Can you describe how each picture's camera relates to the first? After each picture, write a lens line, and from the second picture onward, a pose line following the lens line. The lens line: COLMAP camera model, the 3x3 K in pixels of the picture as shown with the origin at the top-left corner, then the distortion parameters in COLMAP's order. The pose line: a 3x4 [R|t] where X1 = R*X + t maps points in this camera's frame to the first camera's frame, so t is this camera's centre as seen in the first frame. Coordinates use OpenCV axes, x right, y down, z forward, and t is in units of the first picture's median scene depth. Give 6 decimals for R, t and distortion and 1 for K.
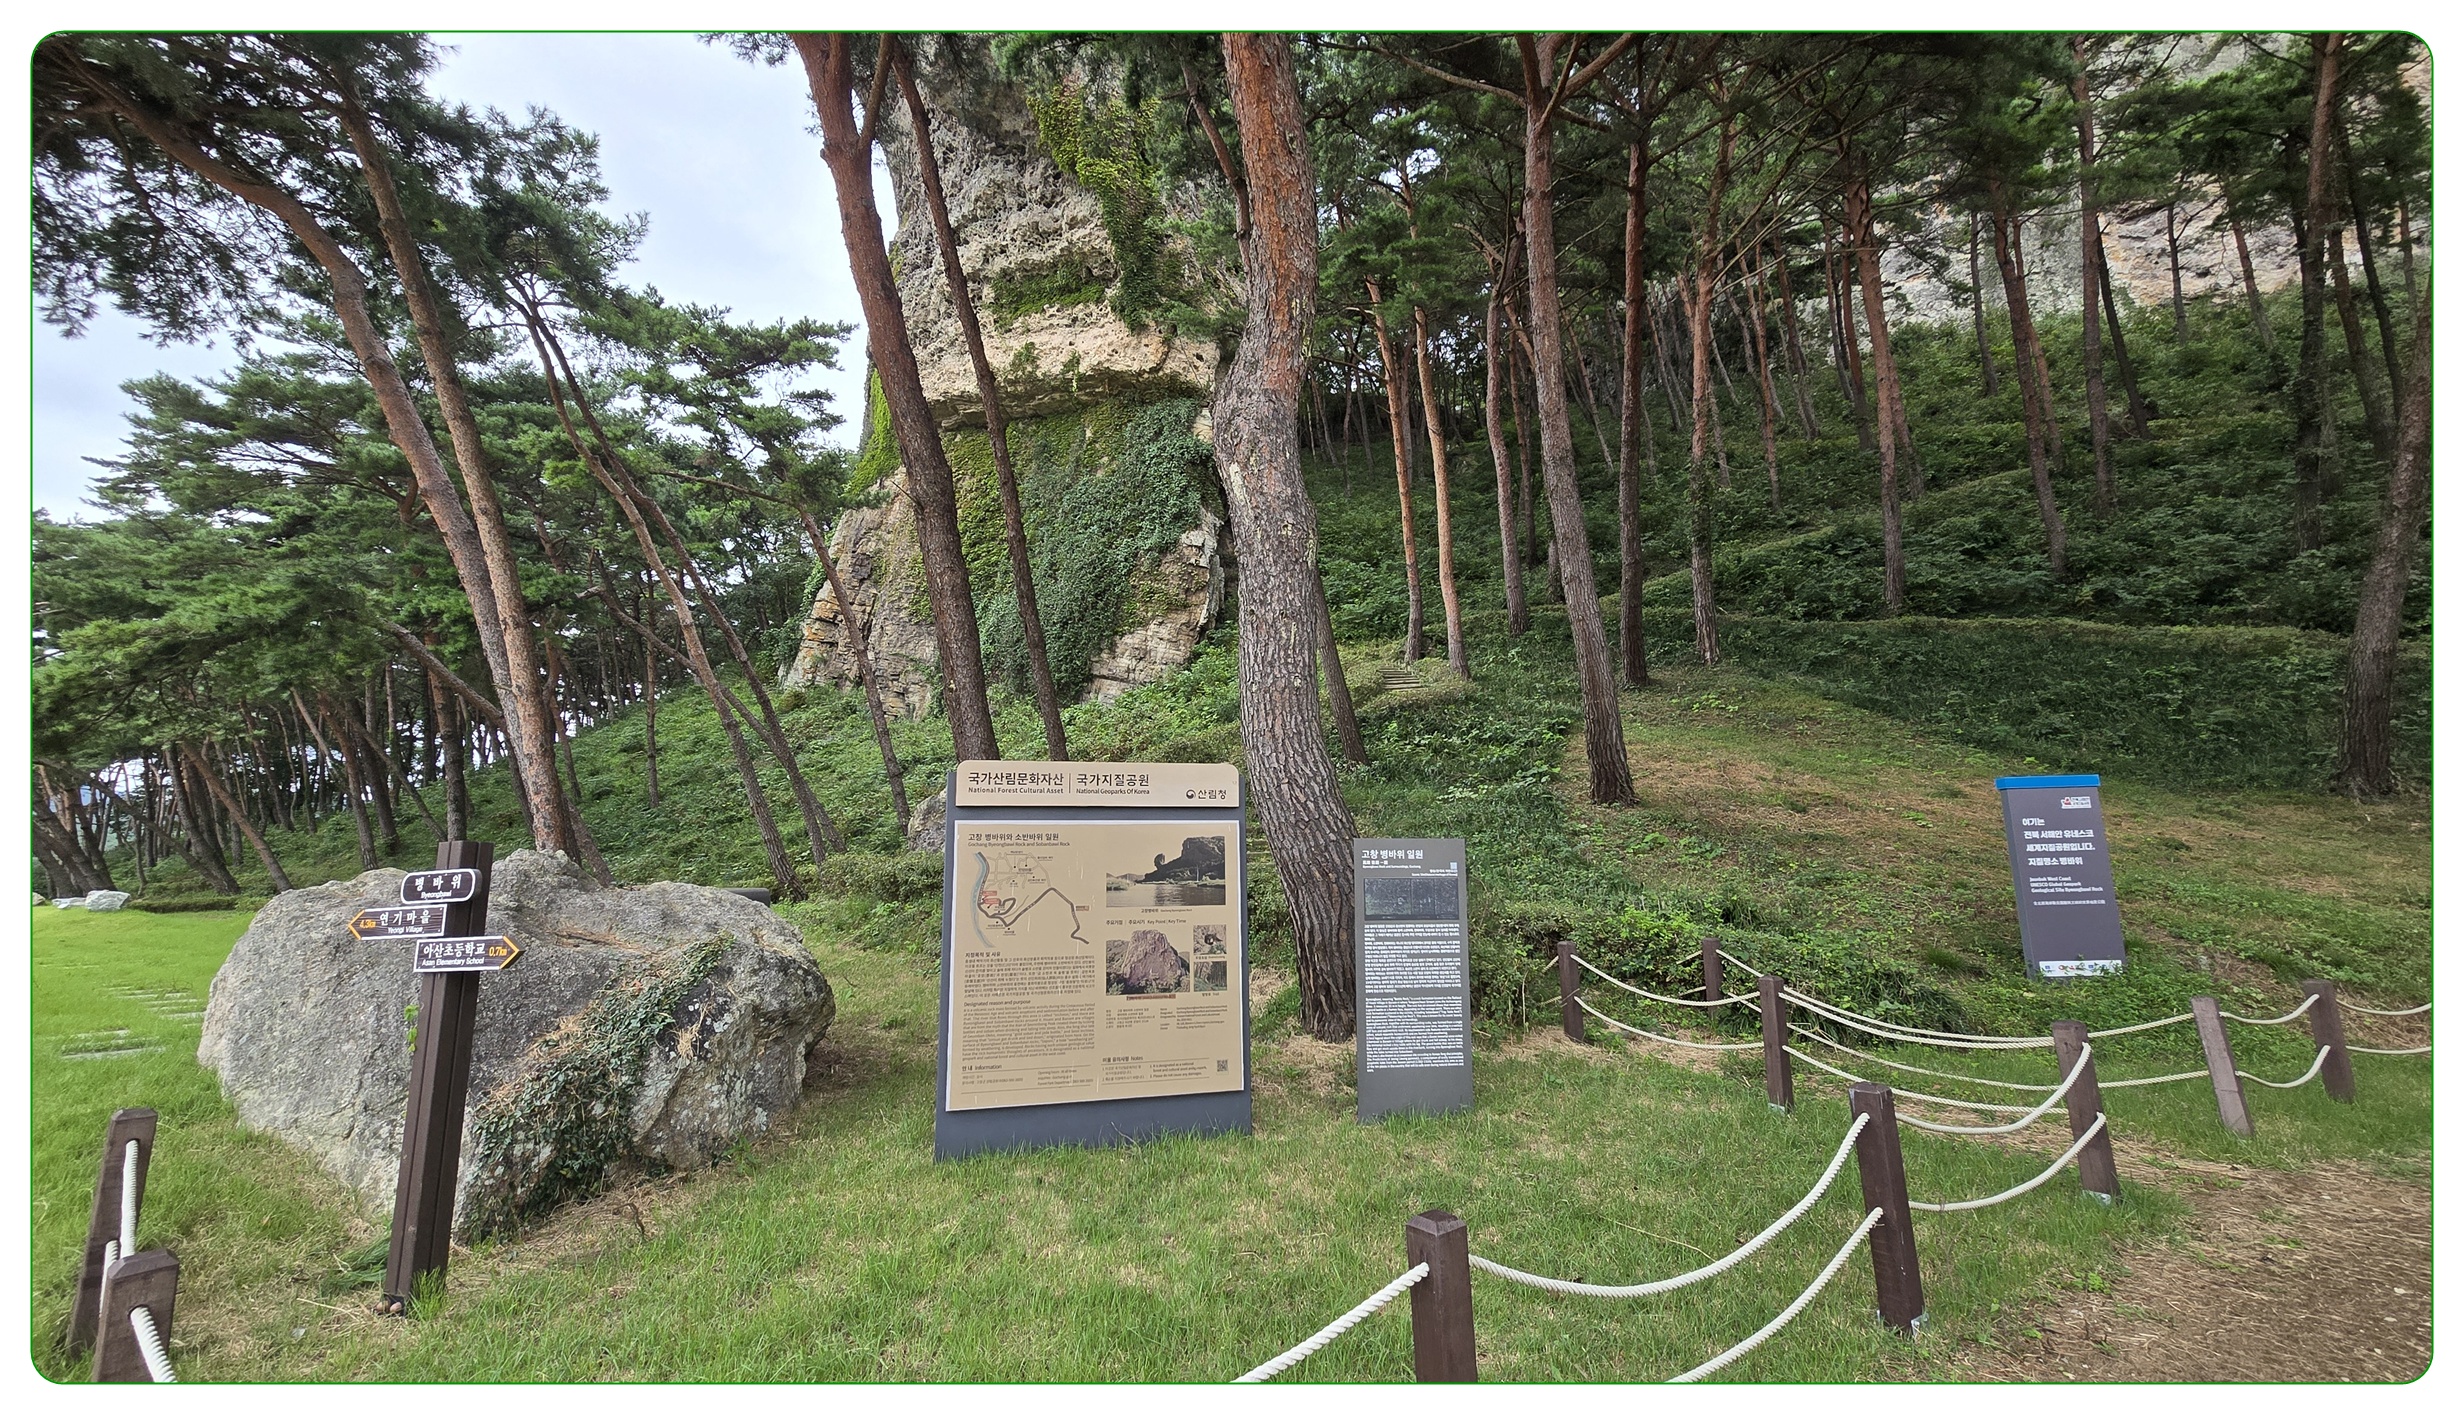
lens RADIAL K [[896.4, 0, 1232.0], [0, 896.4, 707.5], [0, 0, 1]] dist [0.000240, 0.000035]
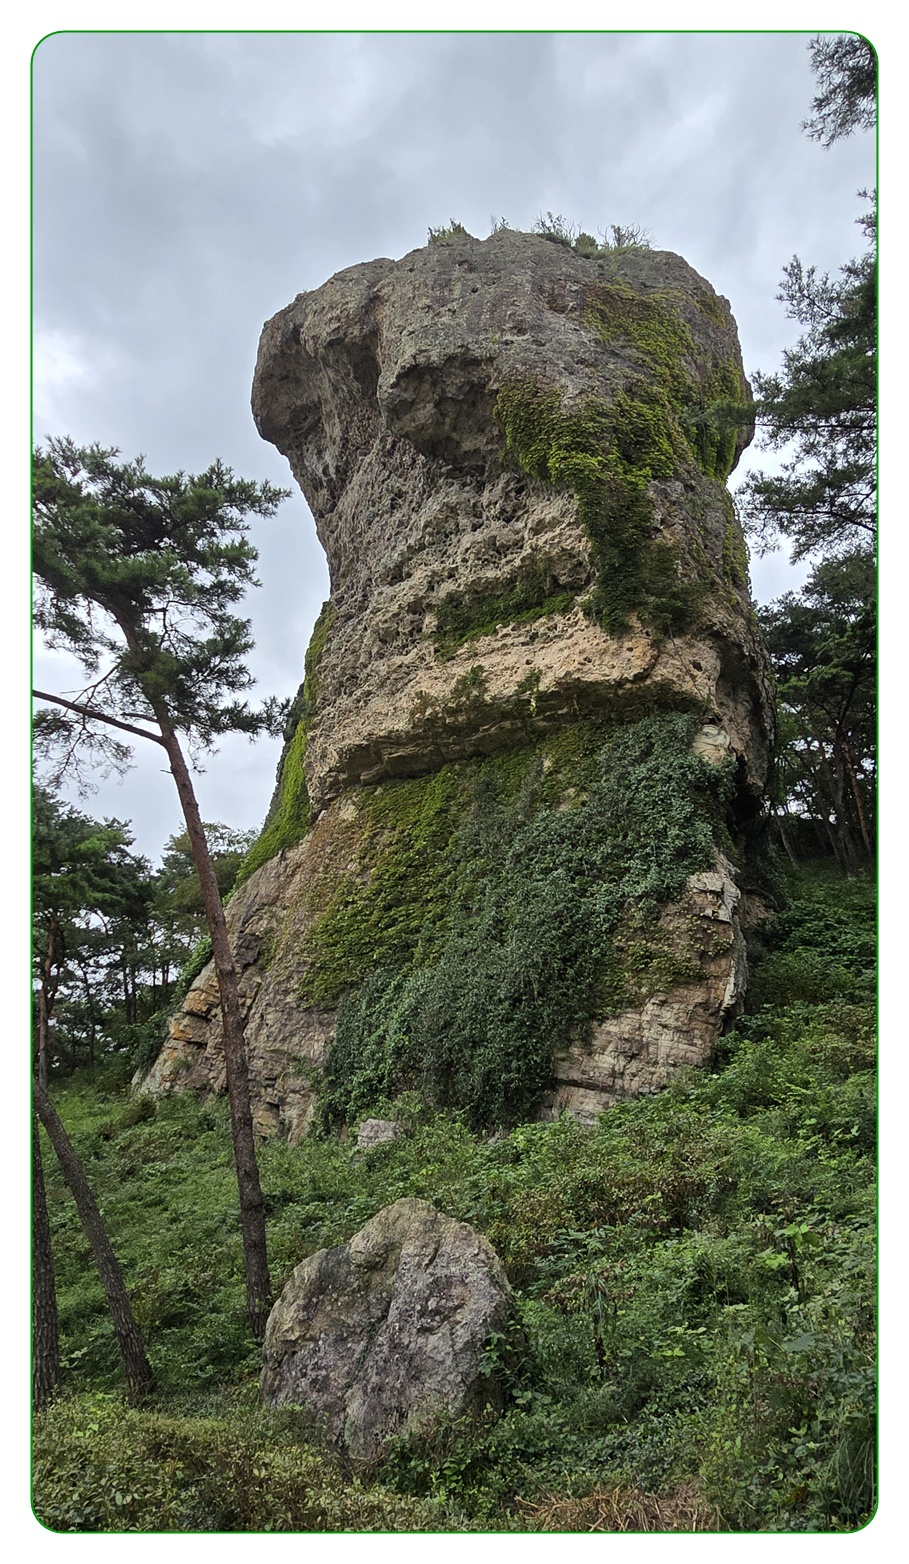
lens RADIAL K [[1011.0, 0, 454.5], [0, 1011.0, 782.0], [0, 0, 1]] dist [-0.000230, 0.001439]
pose [[0.981395, -0.007097, -0.191869, -0.072736], [-0.062491, 0.933100, -0.354147, 0.023273], [0.181547, 0.359548, 0.915296, 0.196304]]
